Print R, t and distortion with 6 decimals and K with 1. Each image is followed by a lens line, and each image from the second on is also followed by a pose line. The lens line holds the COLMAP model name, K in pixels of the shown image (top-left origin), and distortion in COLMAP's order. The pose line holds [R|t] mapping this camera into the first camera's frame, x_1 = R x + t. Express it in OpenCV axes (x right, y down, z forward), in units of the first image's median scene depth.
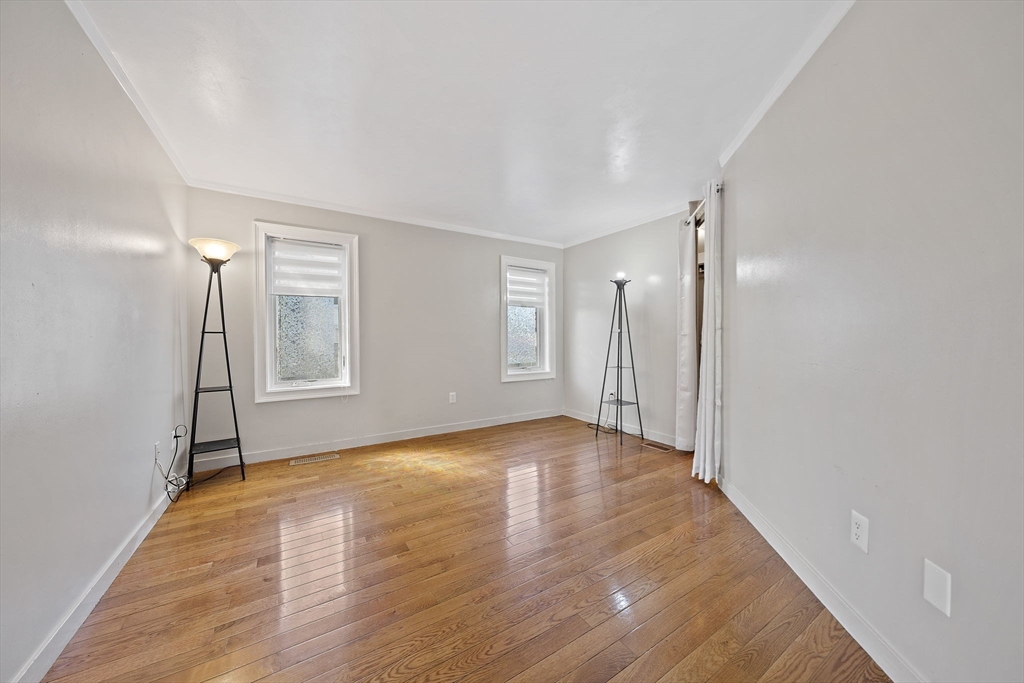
lens RADIAL K [[352.0, 0, 507.5], [0, 352.0, 336.5], [0, 0, 1]] dist [-0.007937, -0.000013]
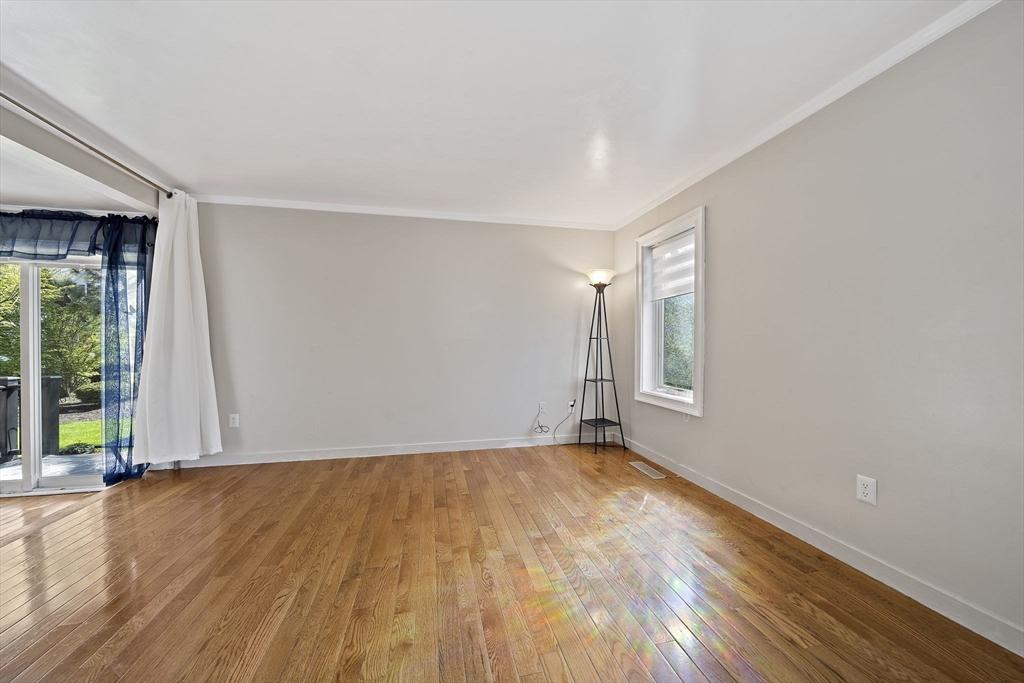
lens RADIAL K [[352.0, 0, 510.3], [0, 352.0, 345.1], [0, 0, 1]] dist [-0.007937, -0.000013]
pose [[-0.344216, 0.011374, -0.938822, 0.489925], [0.010919, 0.999907, 0.008111, -0.001716], [0.938827, -0.007459, -0.344308, 1.006625]]
